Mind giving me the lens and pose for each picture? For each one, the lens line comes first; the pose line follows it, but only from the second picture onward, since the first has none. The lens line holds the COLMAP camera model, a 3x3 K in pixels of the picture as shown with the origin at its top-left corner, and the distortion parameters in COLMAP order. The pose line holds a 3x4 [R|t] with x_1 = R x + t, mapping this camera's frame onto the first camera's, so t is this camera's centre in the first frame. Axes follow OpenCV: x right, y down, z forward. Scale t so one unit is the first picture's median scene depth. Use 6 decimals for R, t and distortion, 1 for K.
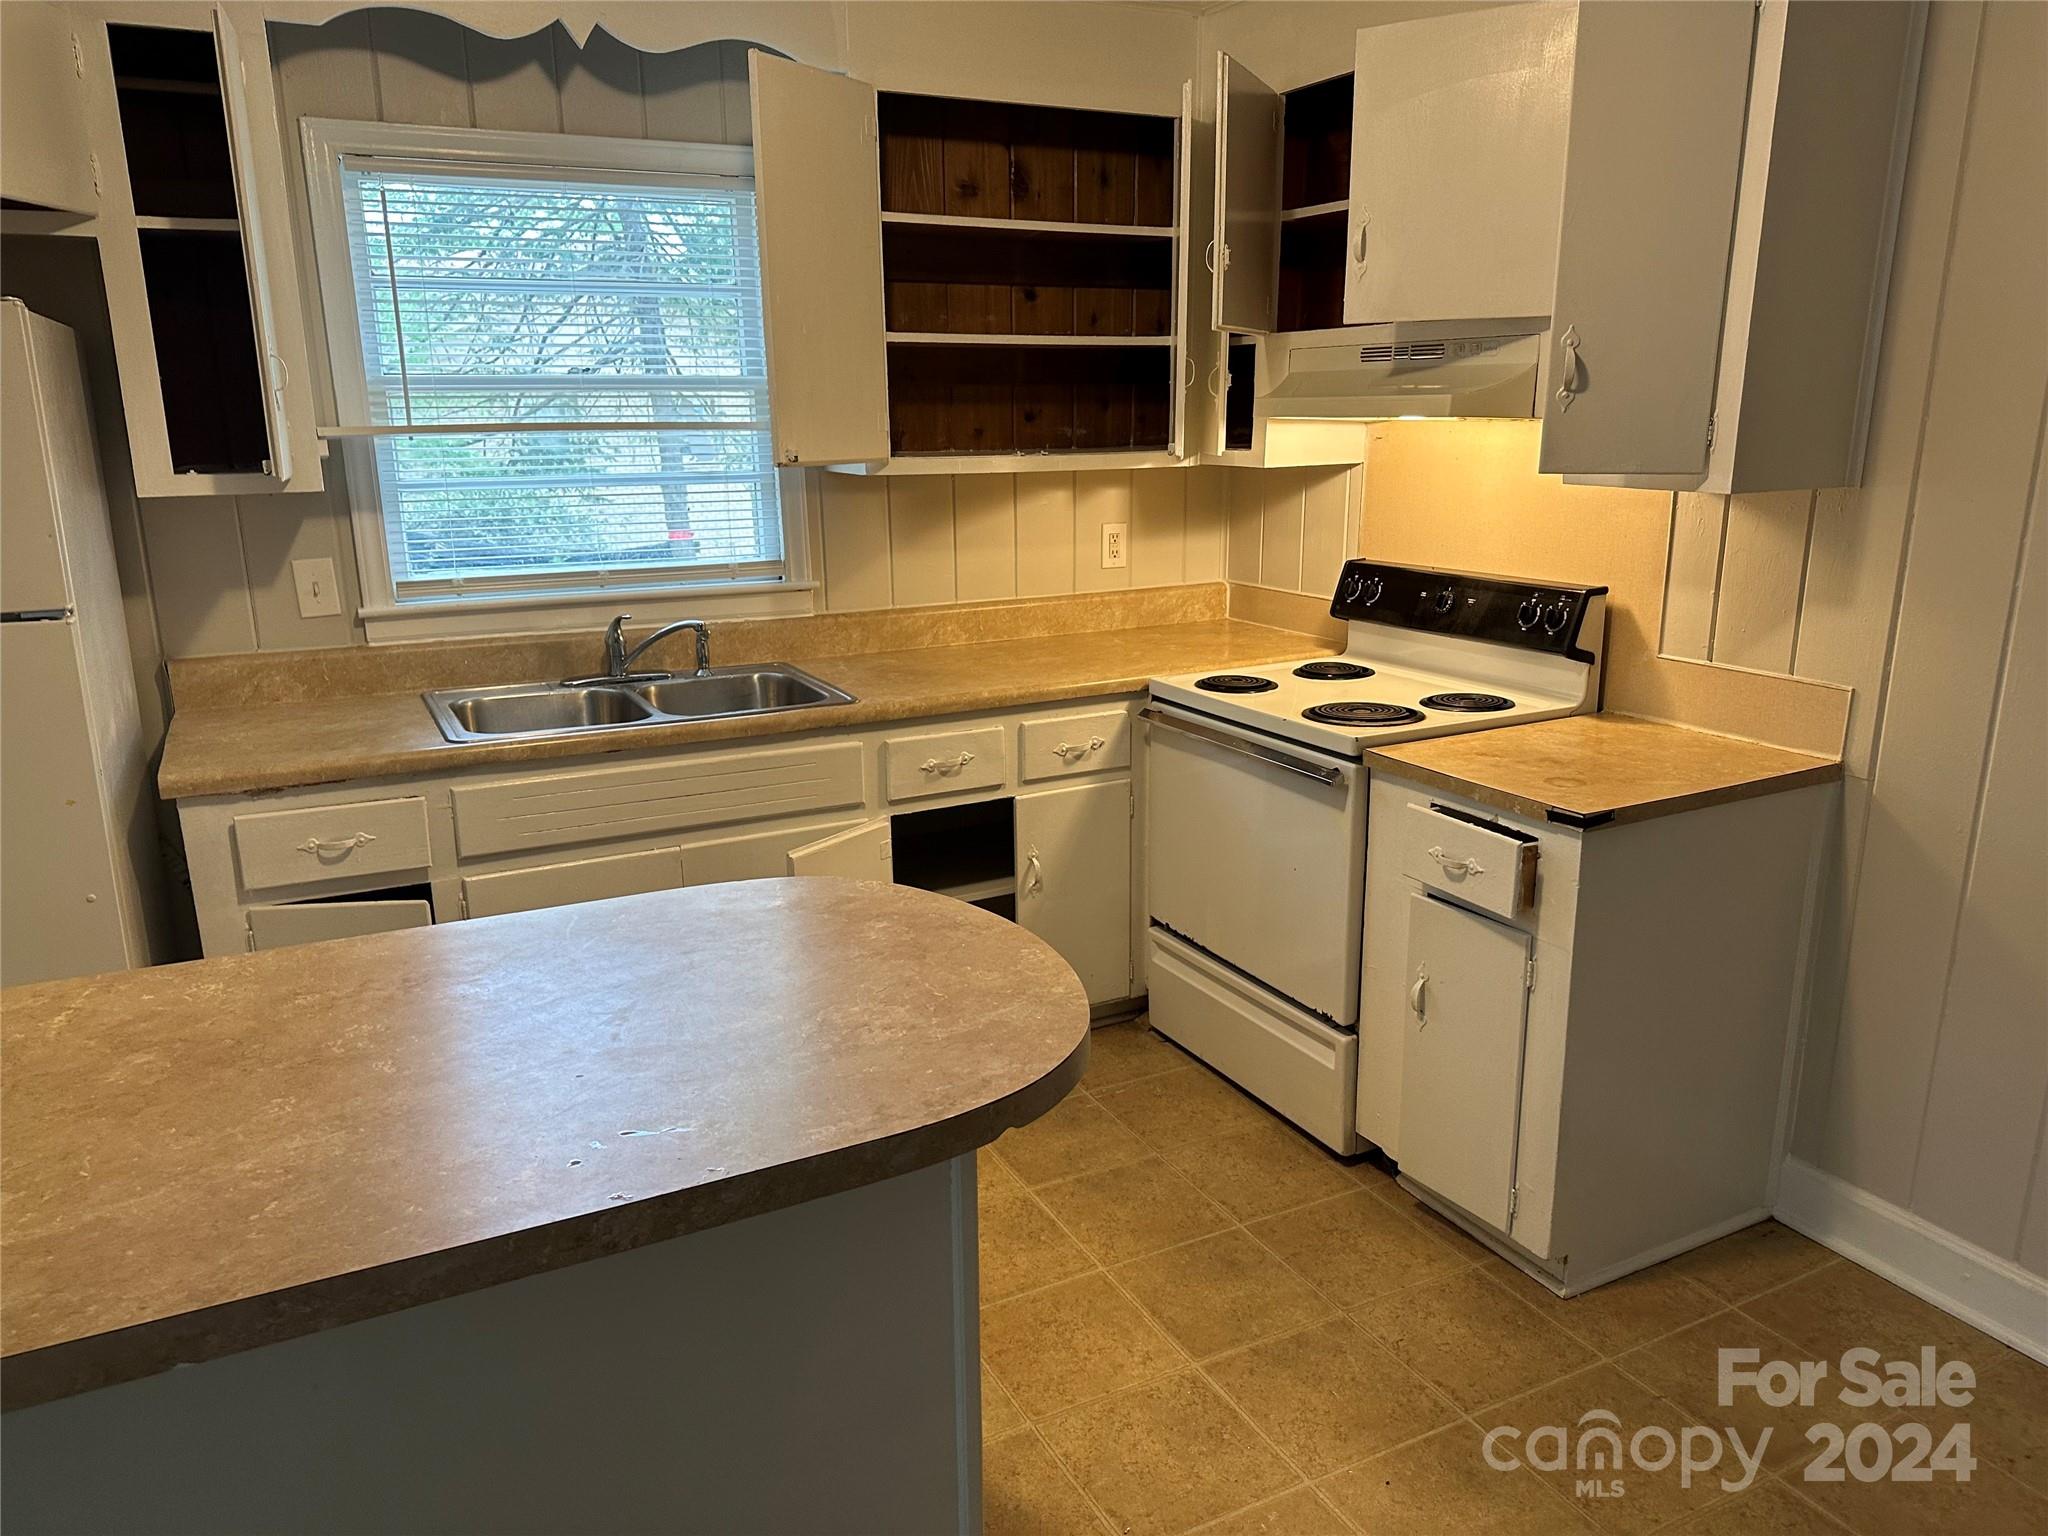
lens RADIAL K [[1433.5, 0, 1014.6], [0, 1433.5, 778.0], [0, 0, 1]] dist [0.057569, -0.059269]
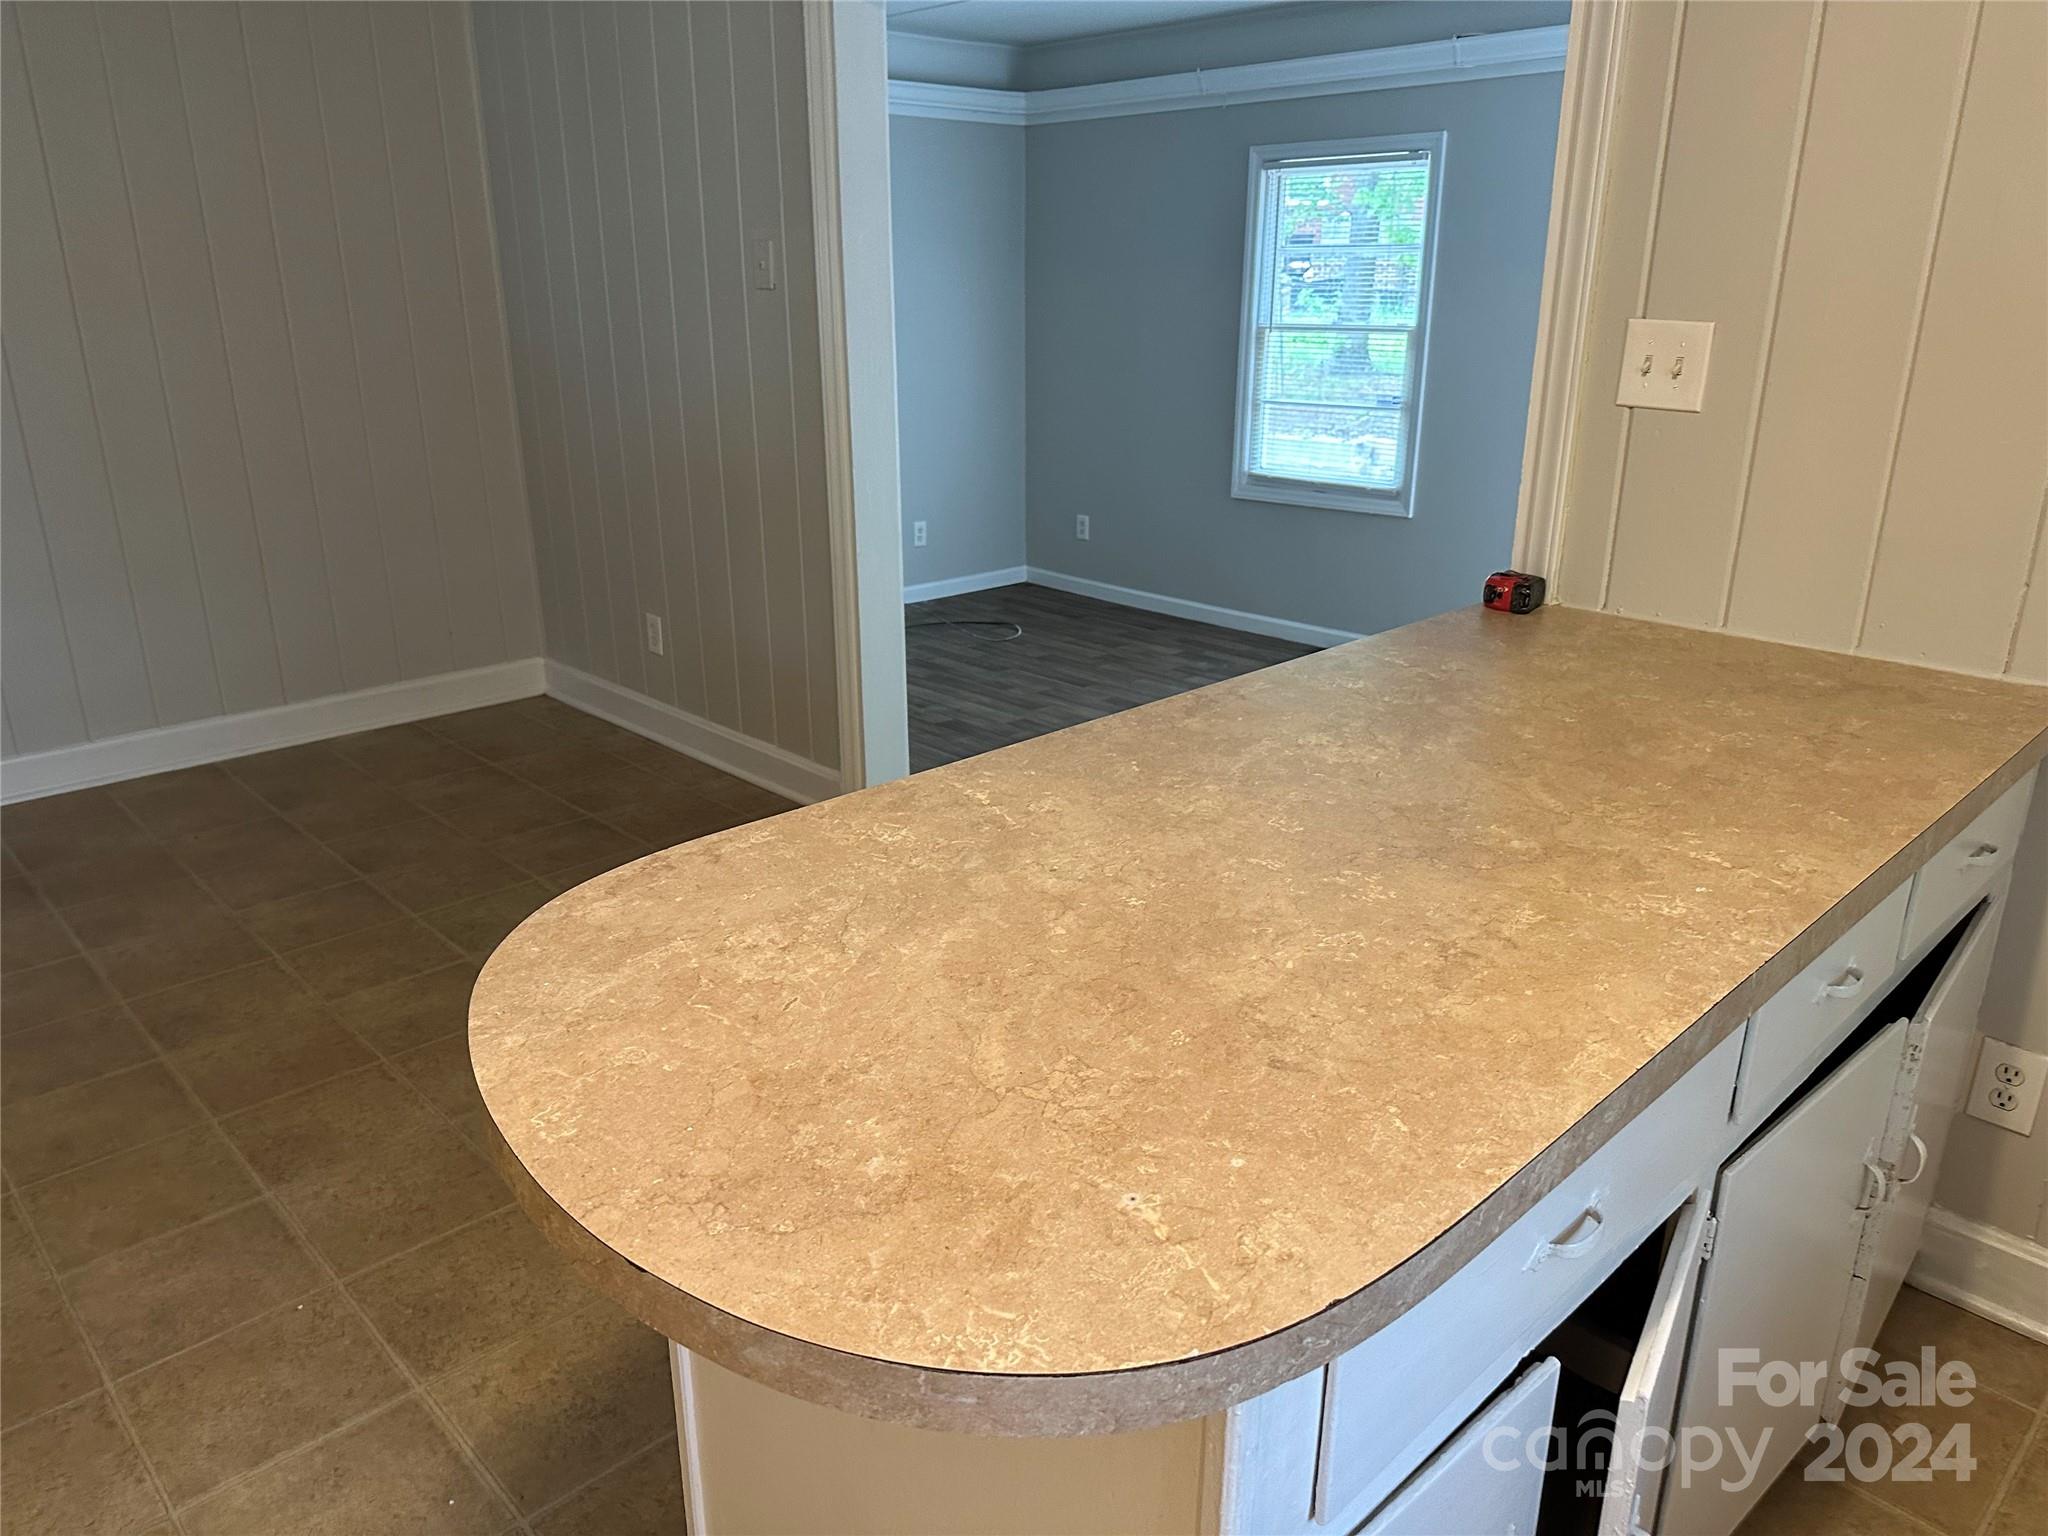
lens RADIAL K [[1433.5, 0, 1022.0], [0, 1433.5, 773.5], [0, 0, 1]] dist [0.057569, -0.059269]
pose [[-0.955577, 0.104727, -0.275509, -0.022880], [-0.063594, 0.839472, 0.539669, -0.337765], [0.287800, 0.533216, -0.795520, 1.612293]]
